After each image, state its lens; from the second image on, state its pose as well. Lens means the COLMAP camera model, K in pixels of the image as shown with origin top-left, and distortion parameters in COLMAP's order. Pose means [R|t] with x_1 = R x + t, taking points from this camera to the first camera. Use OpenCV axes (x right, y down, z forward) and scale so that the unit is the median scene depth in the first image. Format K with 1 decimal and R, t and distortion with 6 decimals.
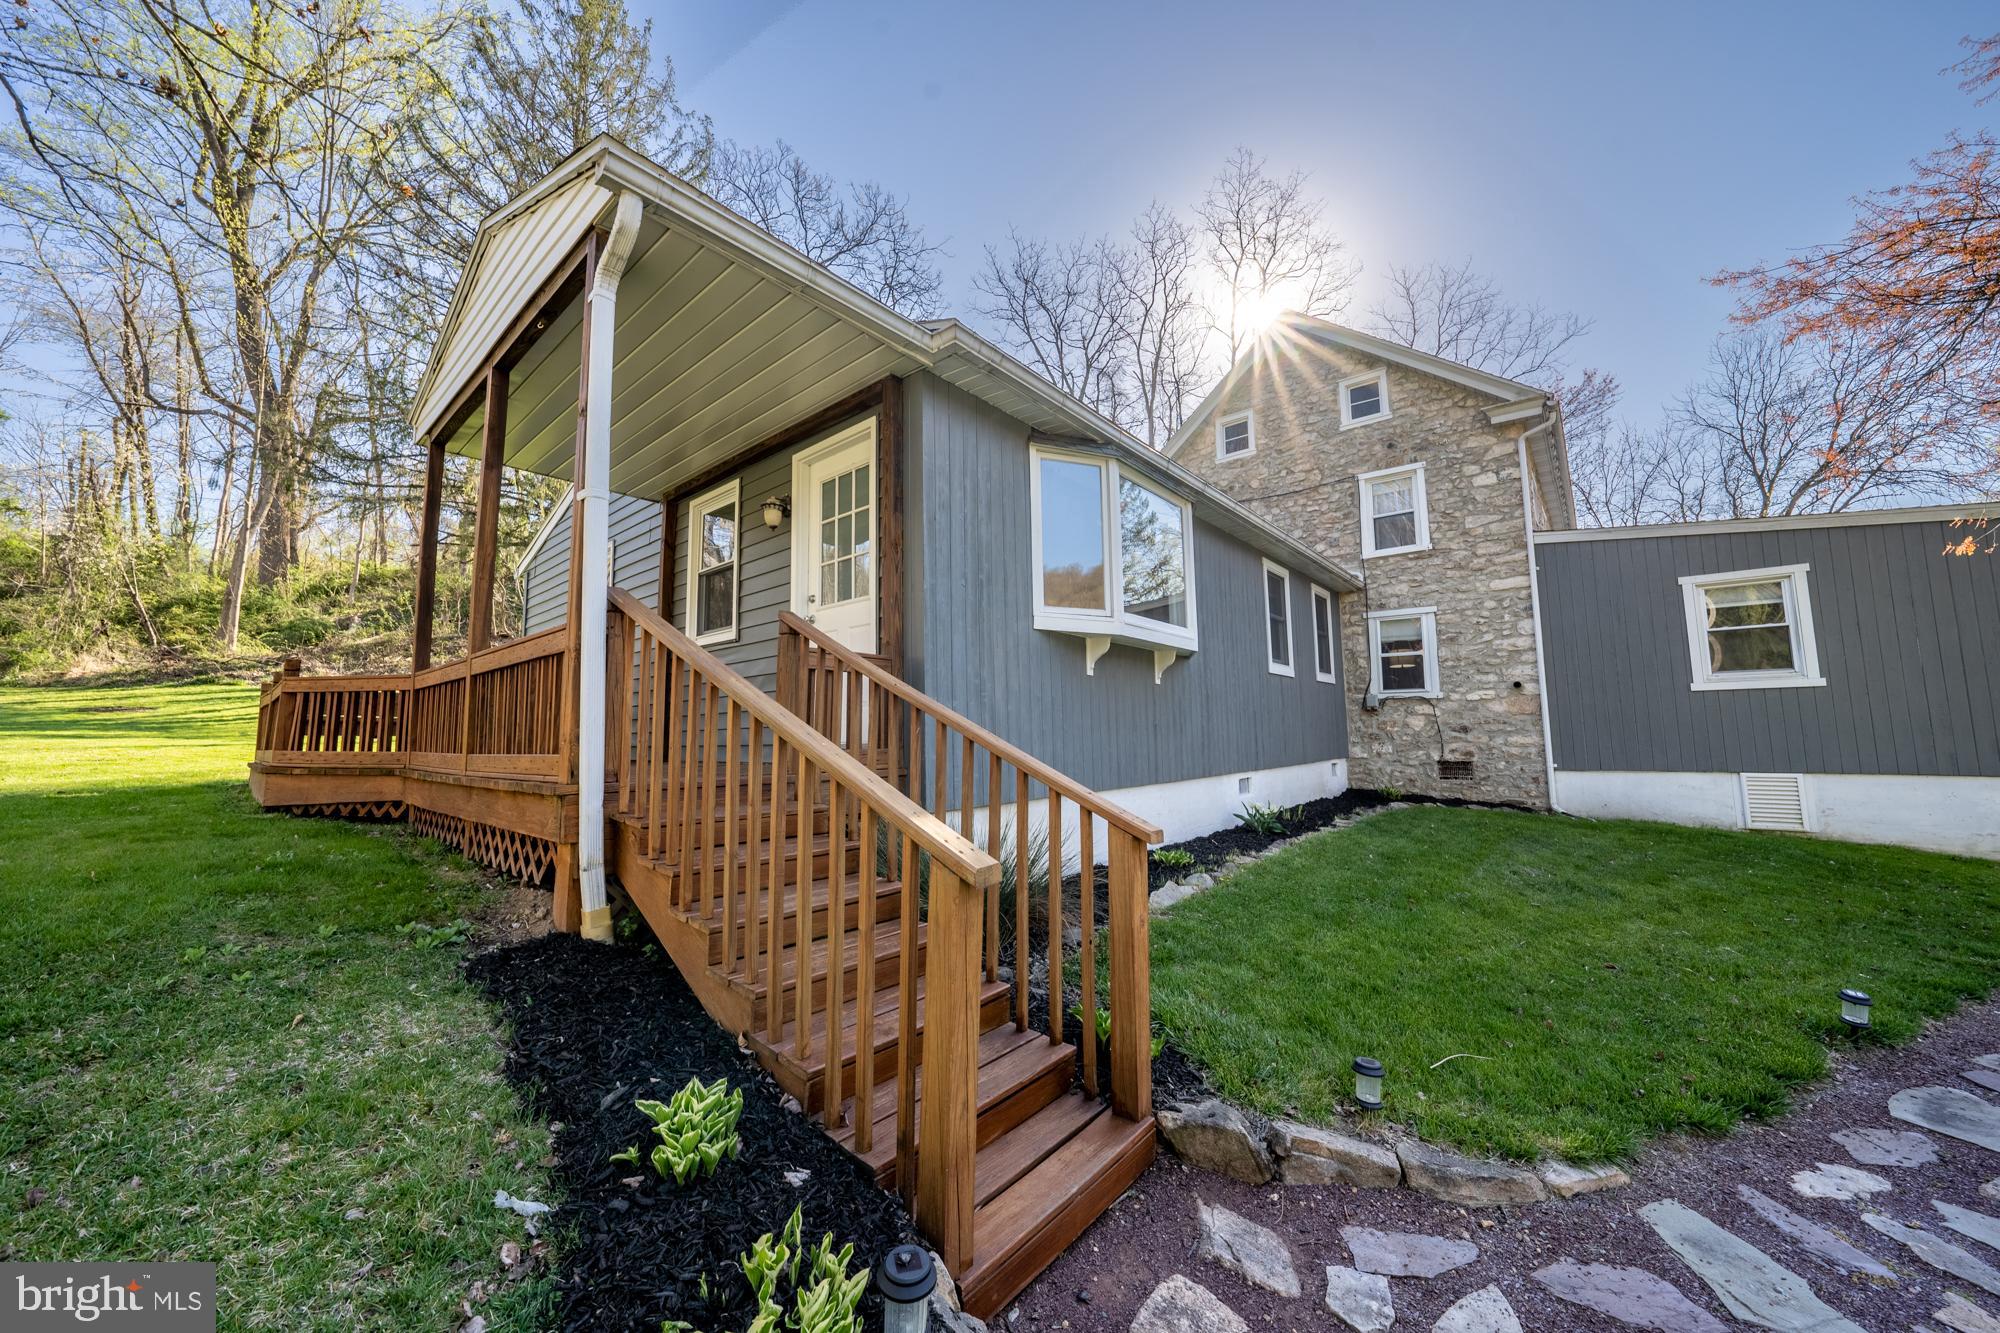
lens RADIAL K [[707.5, 0, 998.2], [0, 707.5, 668.5], [0, 0, 1]] dist [-0.002460, 0.000296]
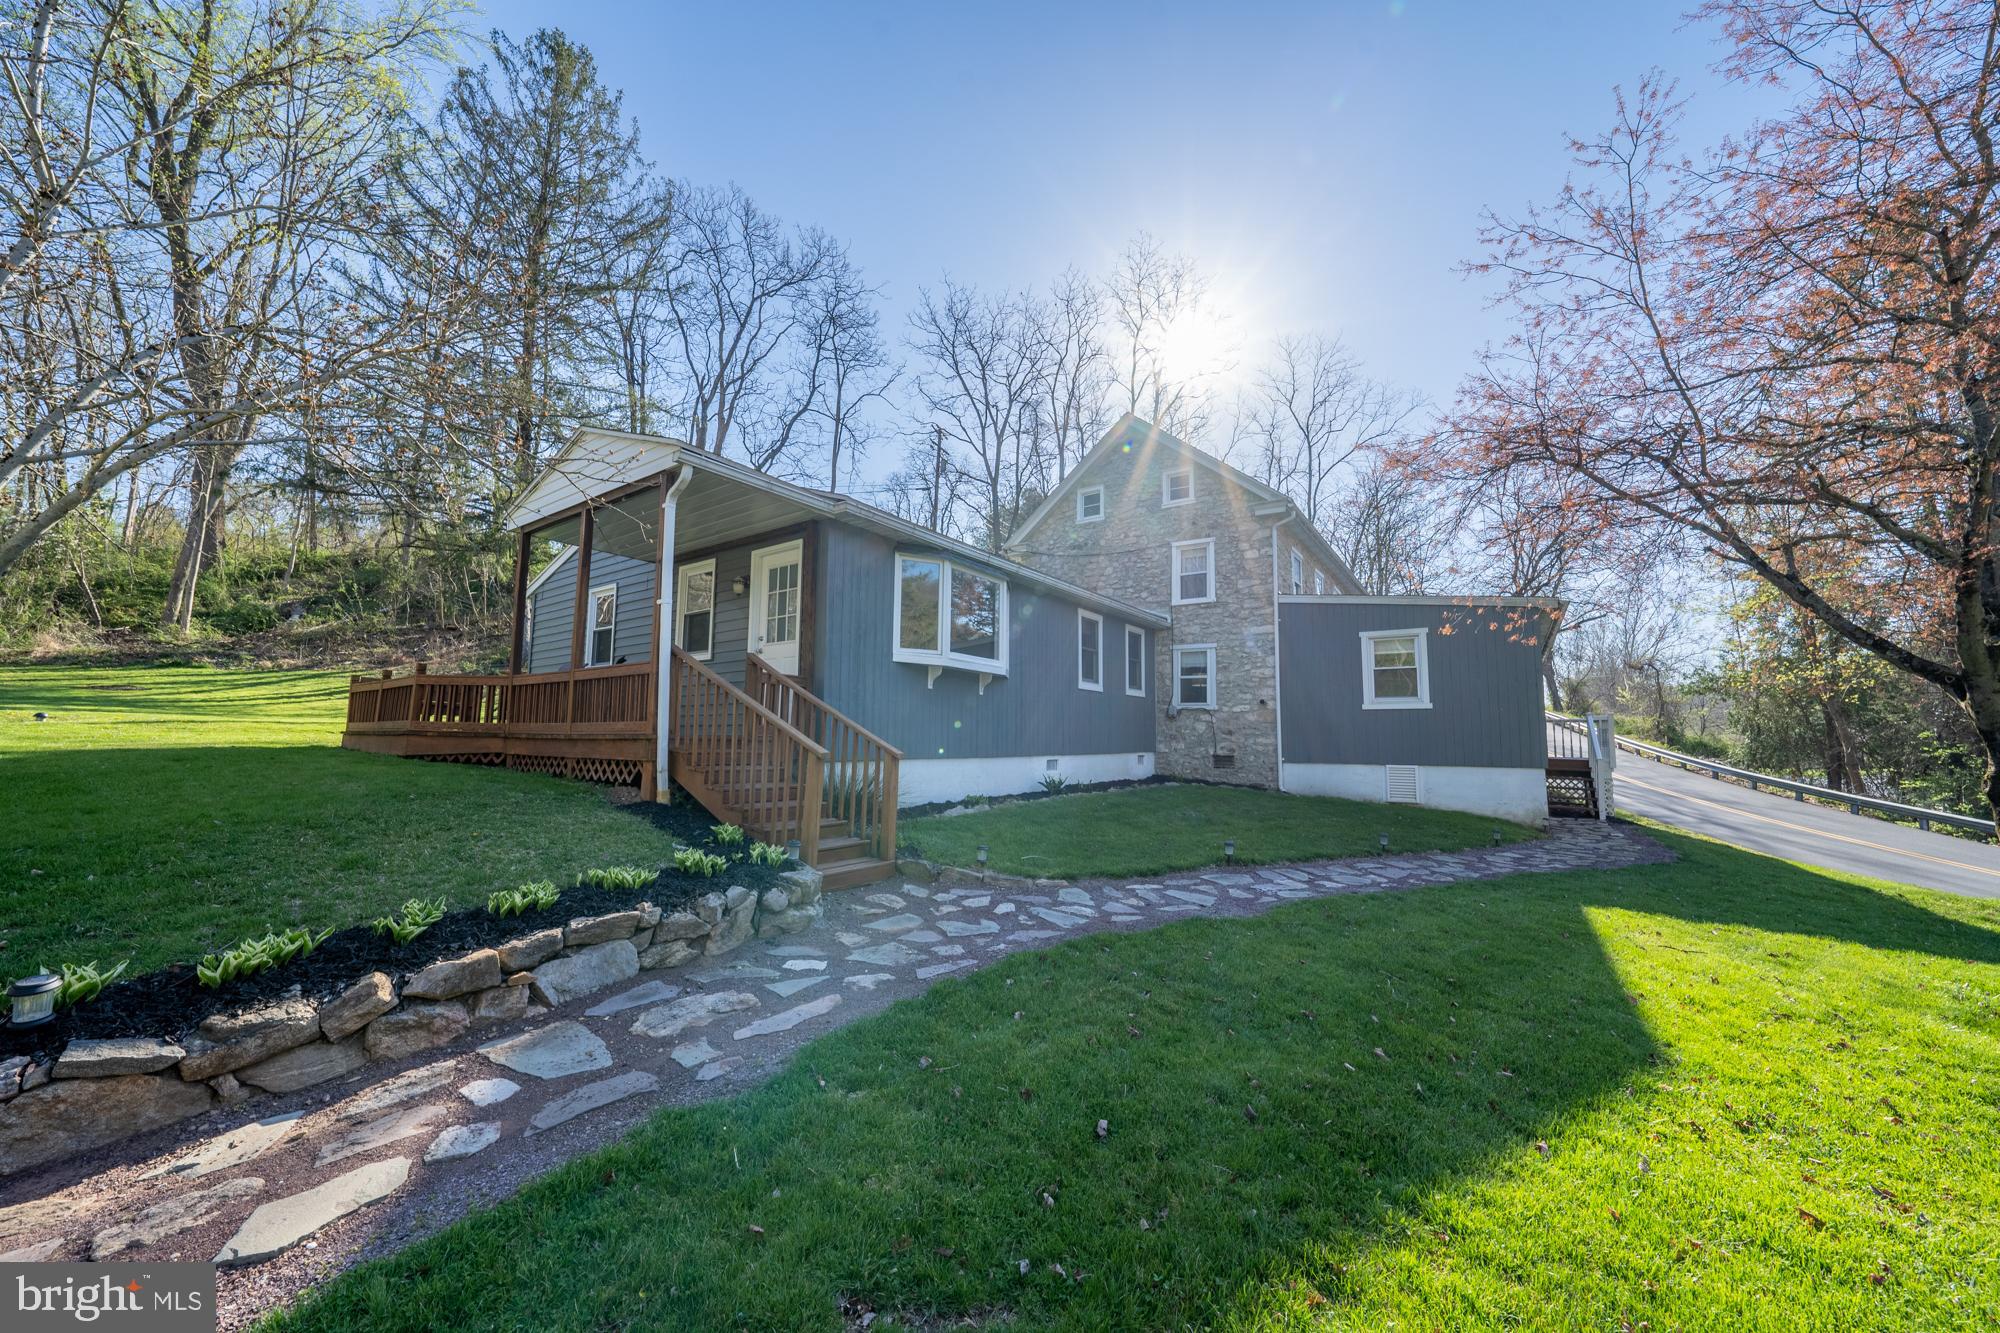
lens RADIAL K [[707.5, 0, 997.1], [0, 707.5, 656.6], [0, 0, 1]] dist [-0.002460, 0.000296]
pose [[0.995008, 0.035097, 0.093425, 0.067004], [-0.033193, 0.999210, -0.021866, -0.017997], [-0.094118, 0.018656, 0.995386, -0.346063]]
